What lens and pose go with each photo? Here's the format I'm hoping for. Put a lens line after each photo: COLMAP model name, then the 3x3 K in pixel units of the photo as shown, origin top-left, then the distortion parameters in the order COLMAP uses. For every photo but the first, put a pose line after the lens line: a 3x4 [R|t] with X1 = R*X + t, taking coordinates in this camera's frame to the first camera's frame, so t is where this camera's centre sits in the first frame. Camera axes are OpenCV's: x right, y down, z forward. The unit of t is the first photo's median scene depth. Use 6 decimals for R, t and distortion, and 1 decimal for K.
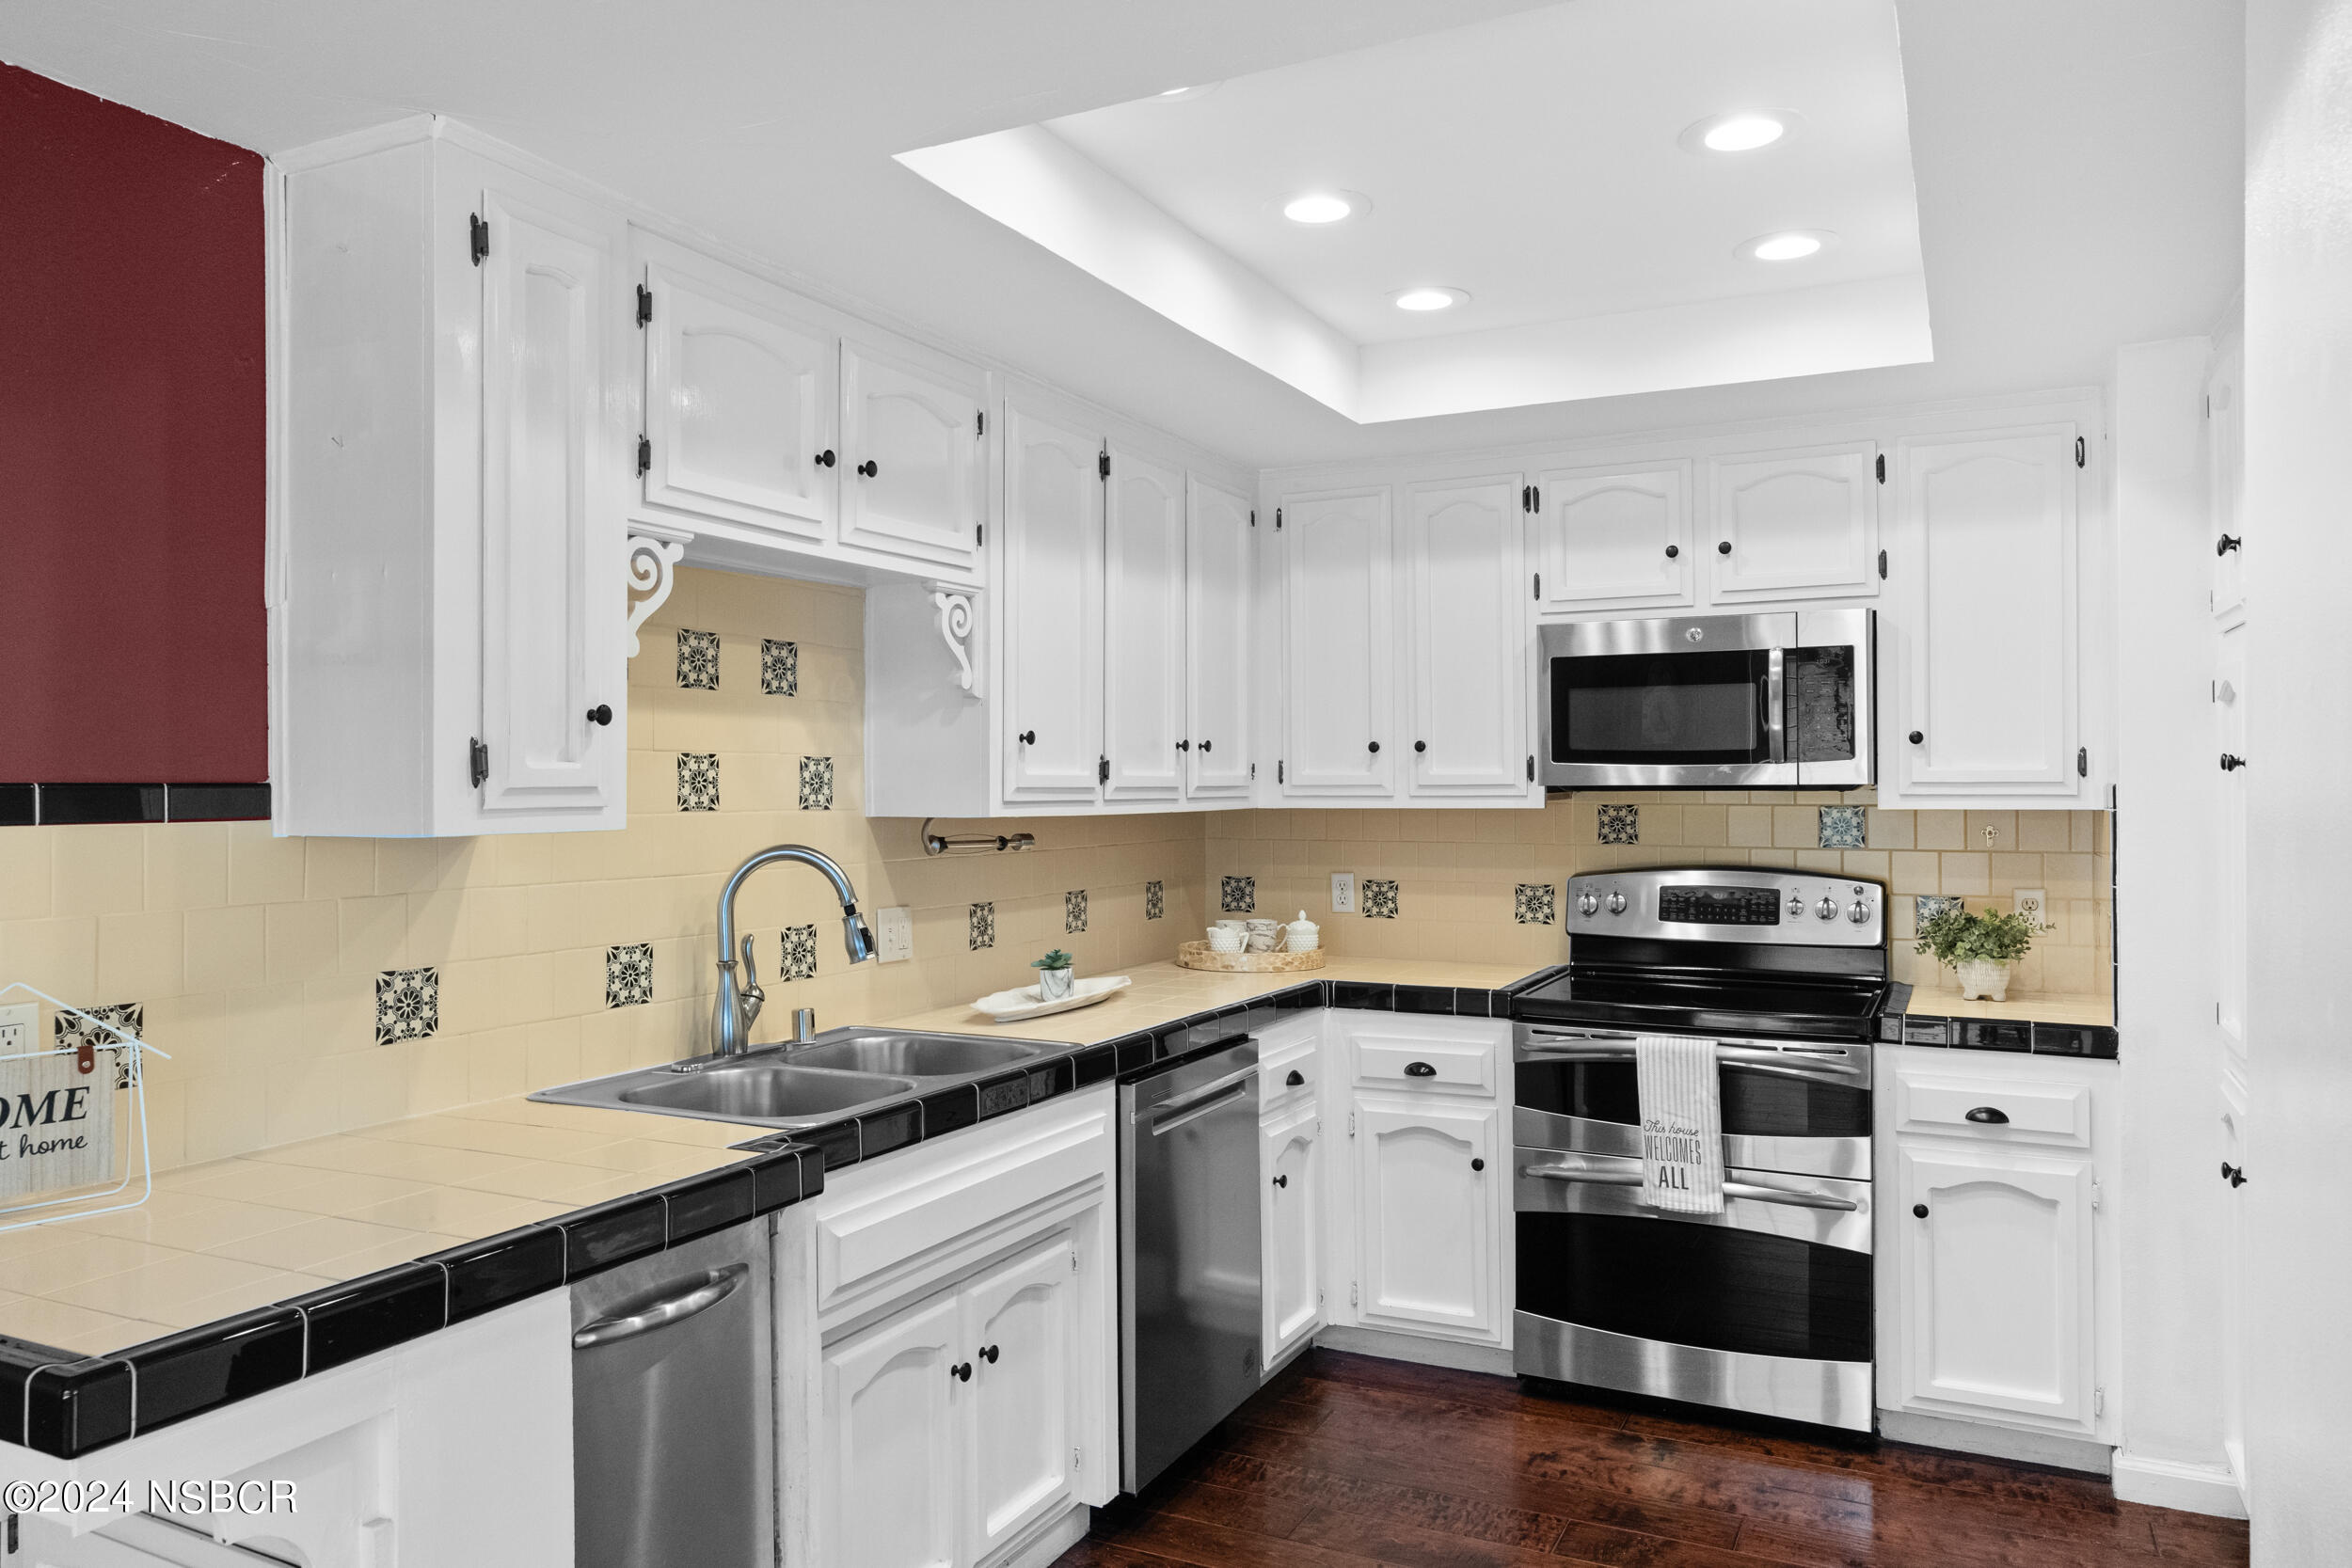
lens RADIAL K [[1628.2, 0, 1176.0], [0, 1628.2, 784.0], [0, 0, 1]] dist [-0.006447, 0.001453]
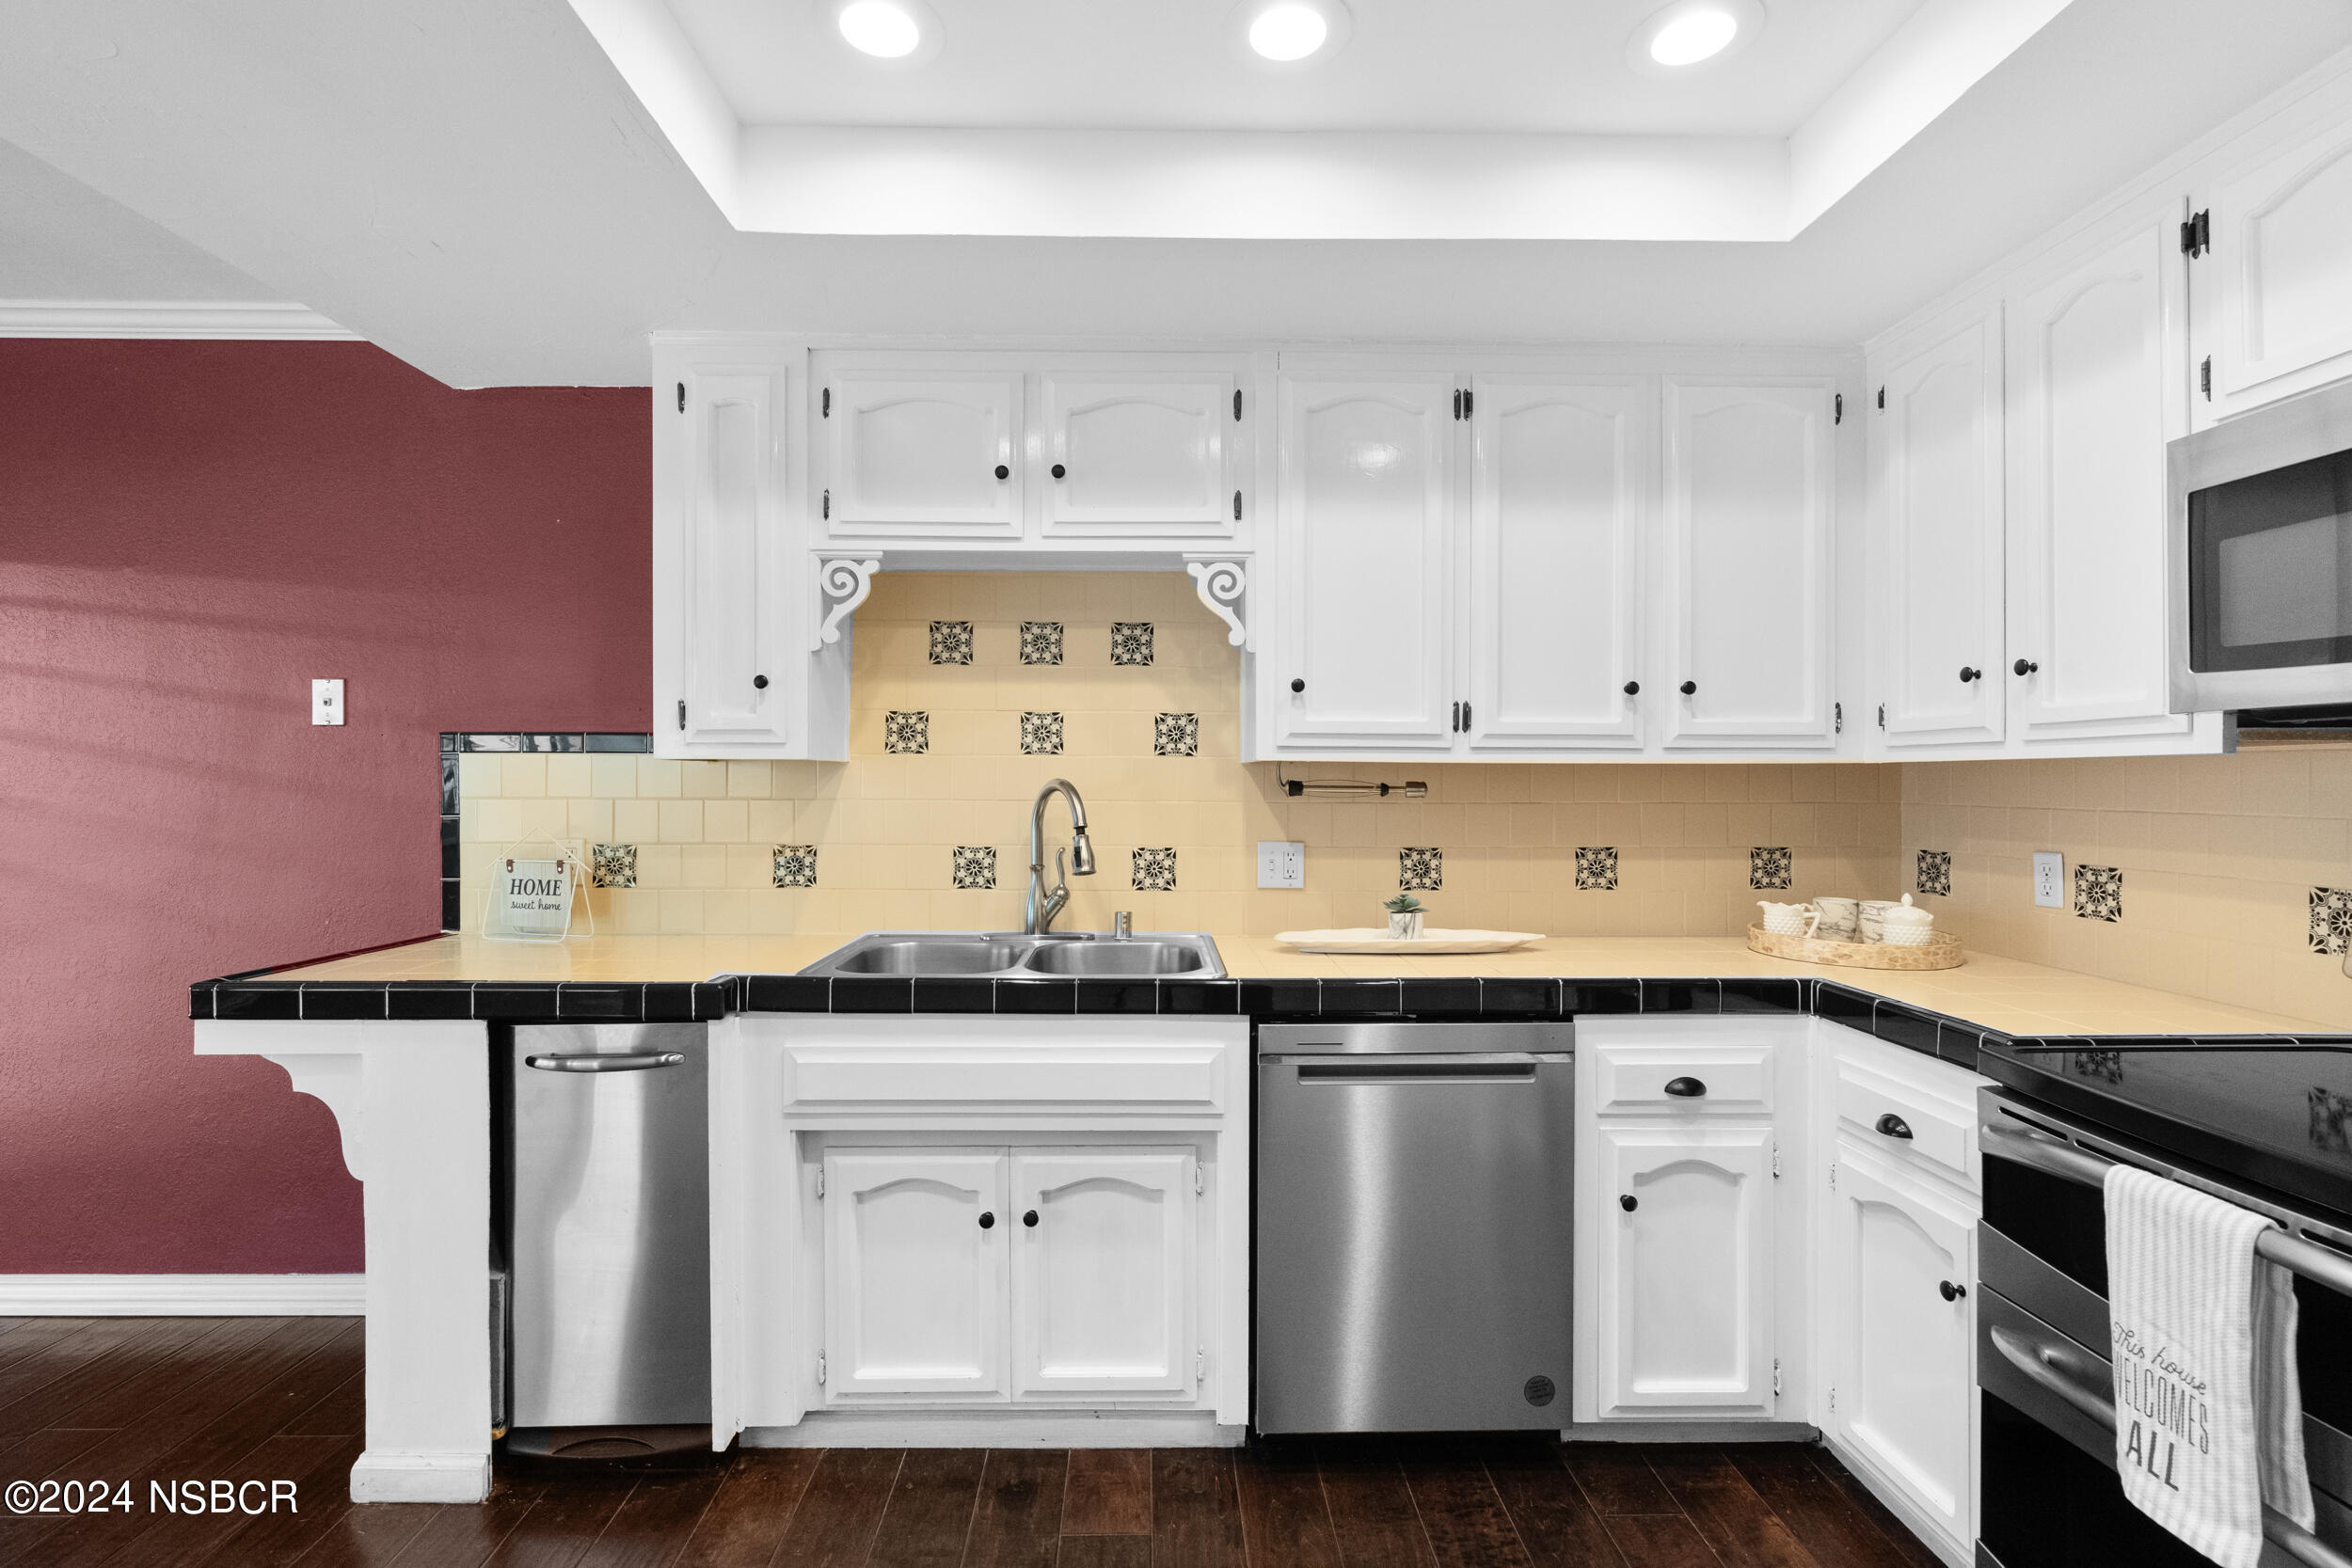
lens RADIAL K [[1072.9, 0, 1168.9], [0, 1072.9, 788.0], [0, 0, 1]] dist [-0.014356, 0.006939]
pose [[0.458347, 0.011741, -0.888696, 0.514950], [-0.003735, 0.999929, 0.011284, 0.031840], [0.888765, -0.001853, 0.458358, 0.634896]]
